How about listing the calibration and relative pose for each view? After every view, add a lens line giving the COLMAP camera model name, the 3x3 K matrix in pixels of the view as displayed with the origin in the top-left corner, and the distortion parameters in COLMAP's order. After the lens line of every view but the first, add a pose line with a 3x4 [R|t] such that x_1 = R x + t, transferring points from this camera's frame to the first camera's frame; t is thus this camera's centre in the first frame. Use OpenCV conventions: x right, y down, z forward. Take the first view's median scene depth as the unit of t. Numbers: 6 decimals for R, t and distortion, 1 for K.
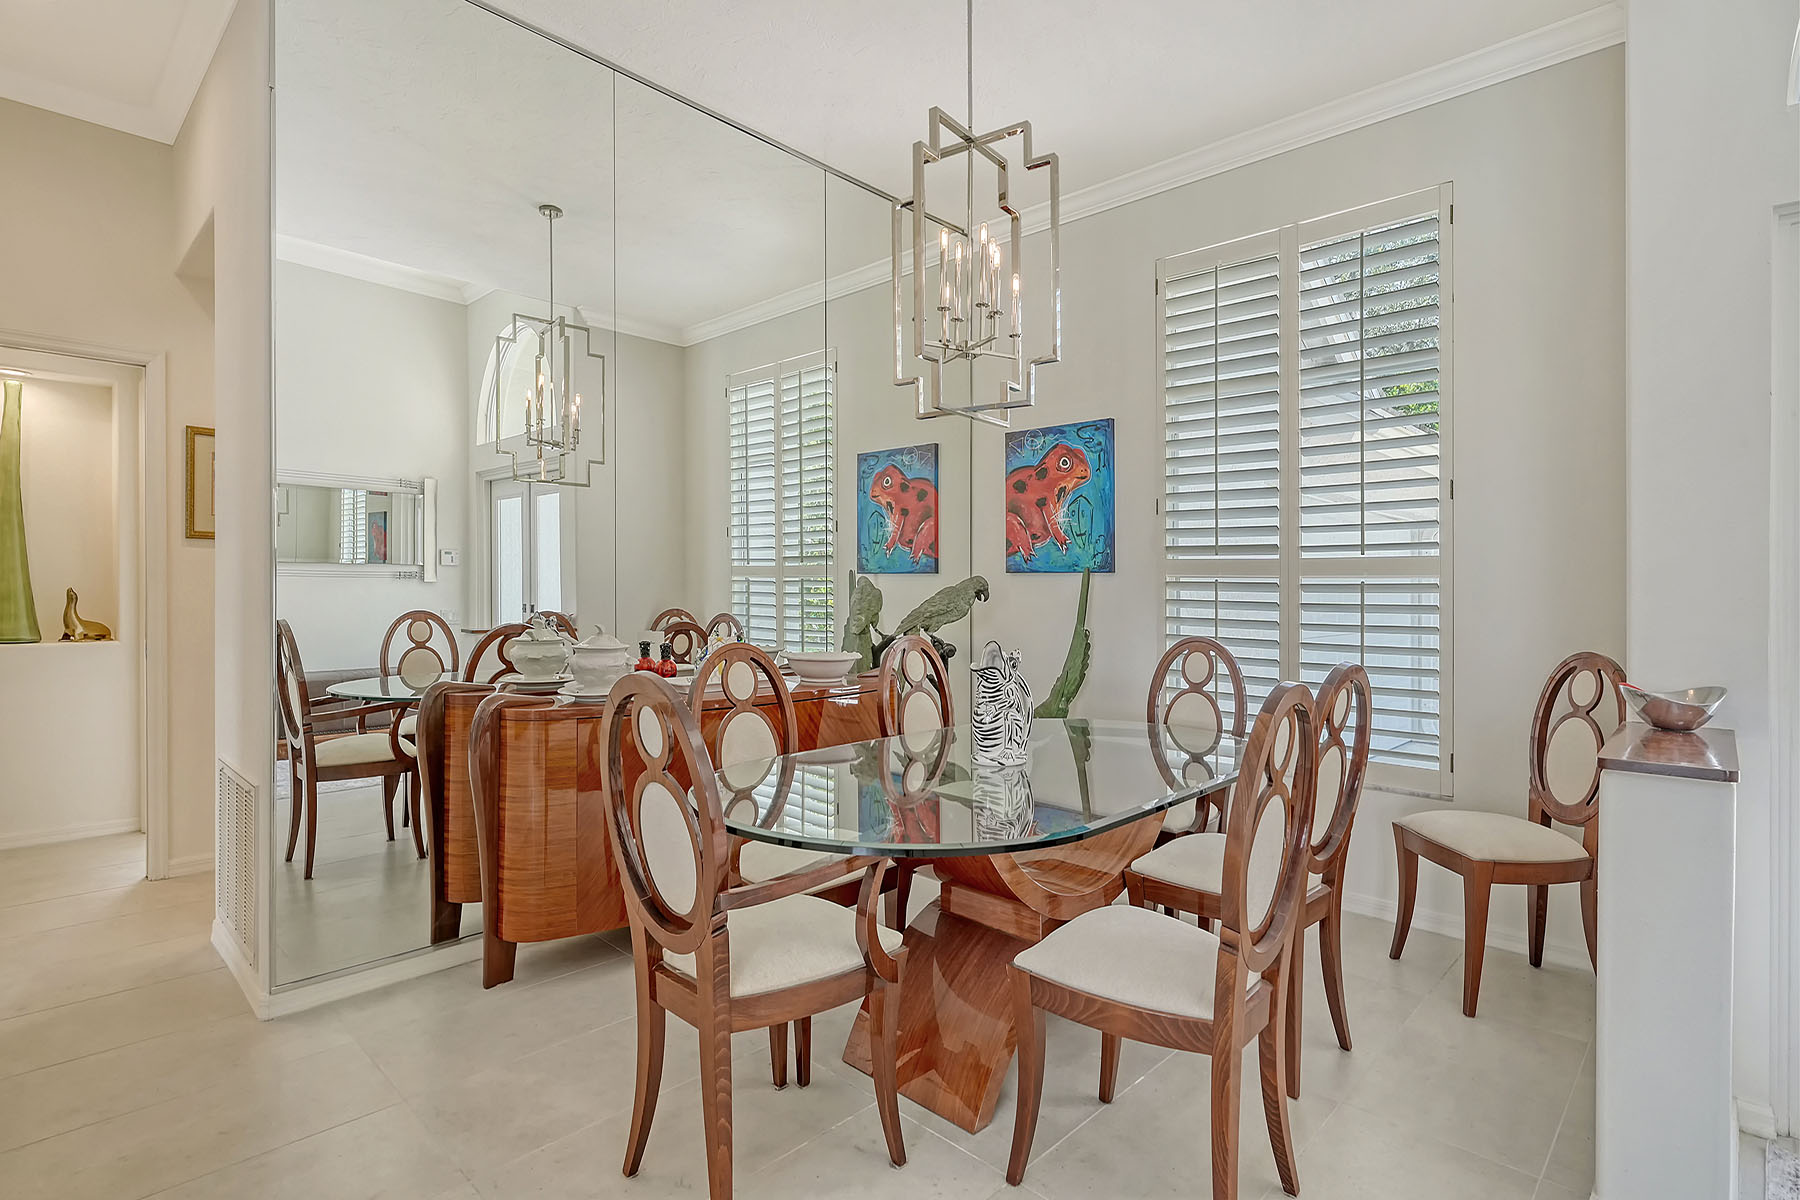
lens RADIAL K [[917.6, 0, 900.3], [0, 917.6, 594.1], [0, 0, 1]] dist [-0.002921, -0.000883]
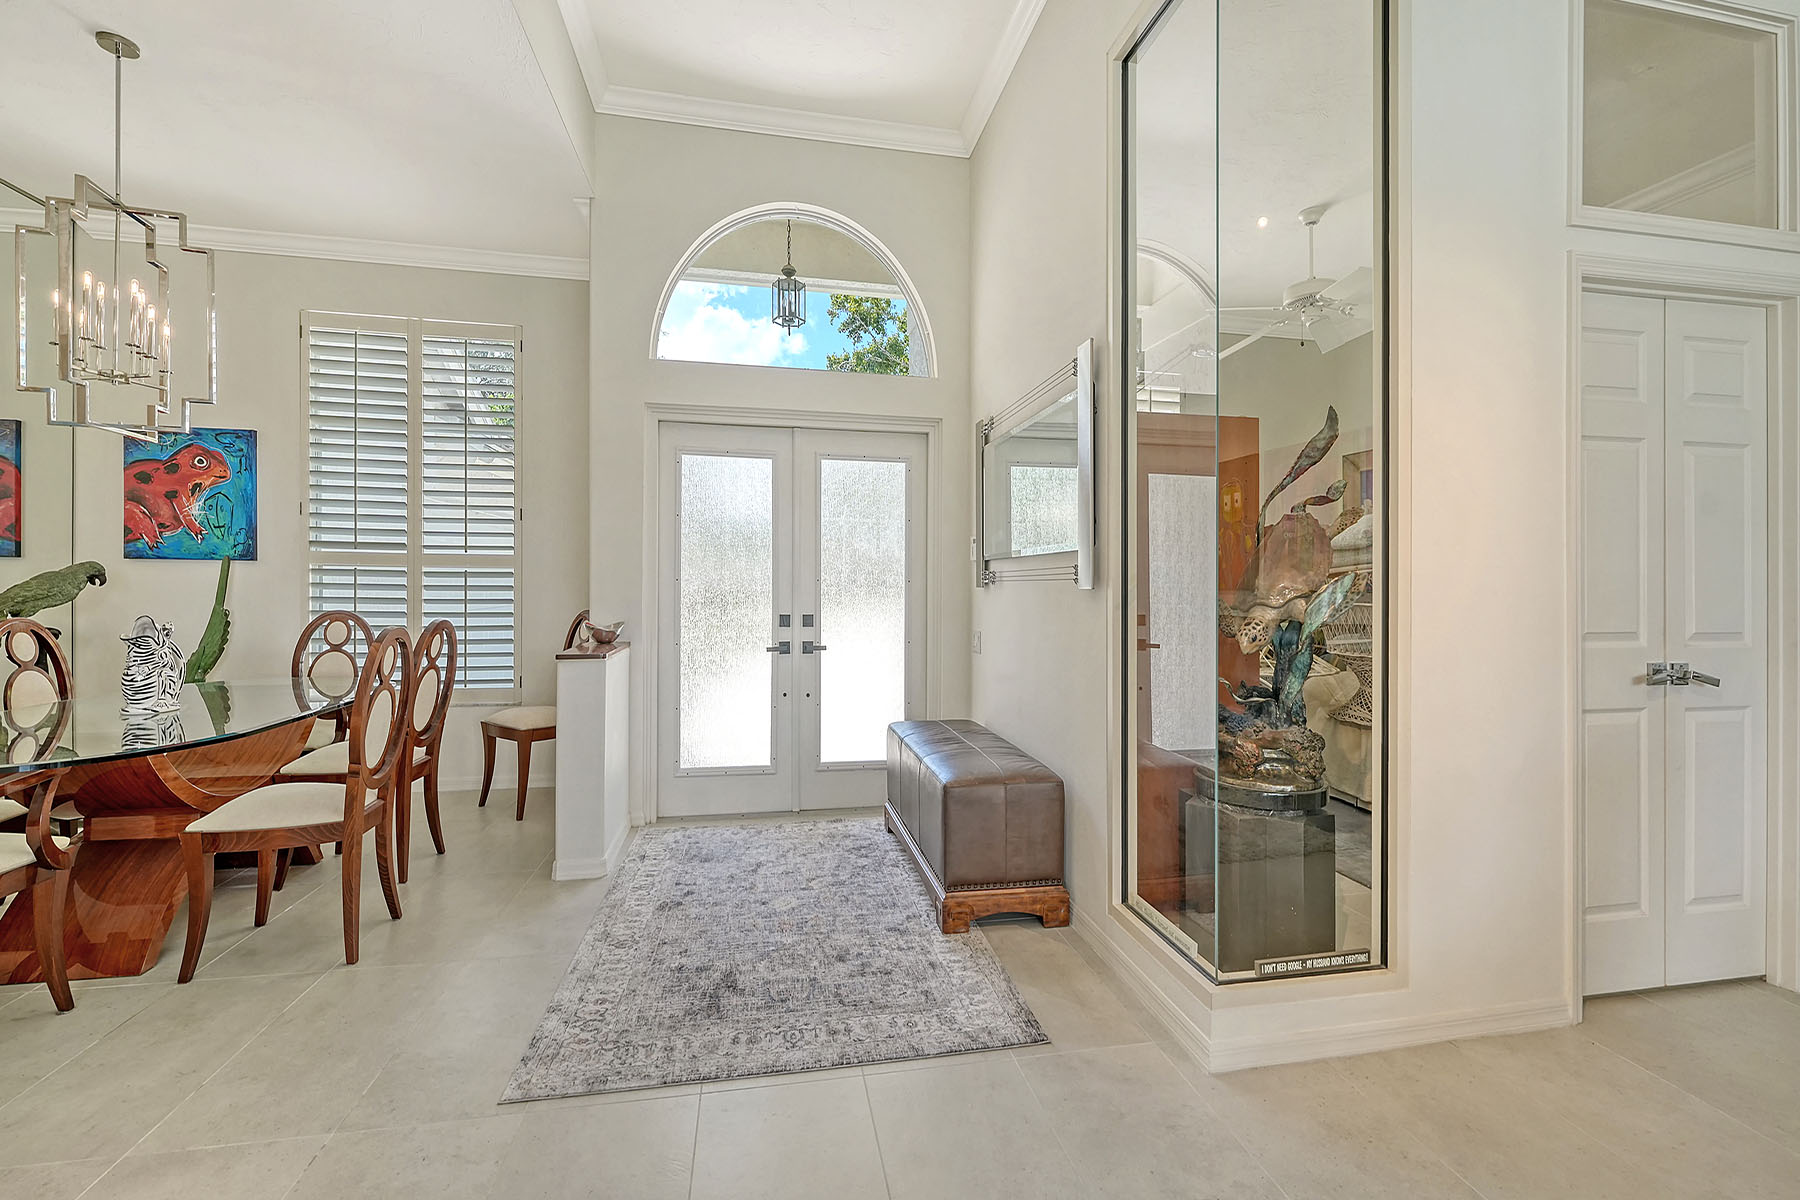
lens RADIAL K [[789.2, 0, 915.4], [0, 789.2, 573.1], [0, 0, 1]] dist [-0.003213, -0.000032]
pose [[0.588840, 0.004800, 0.808236, -0.112025], [0.001017, 0.999977, -0.006679, 0.000704], [-0.808249, 0.004755, 0.588821, -0.368600]]
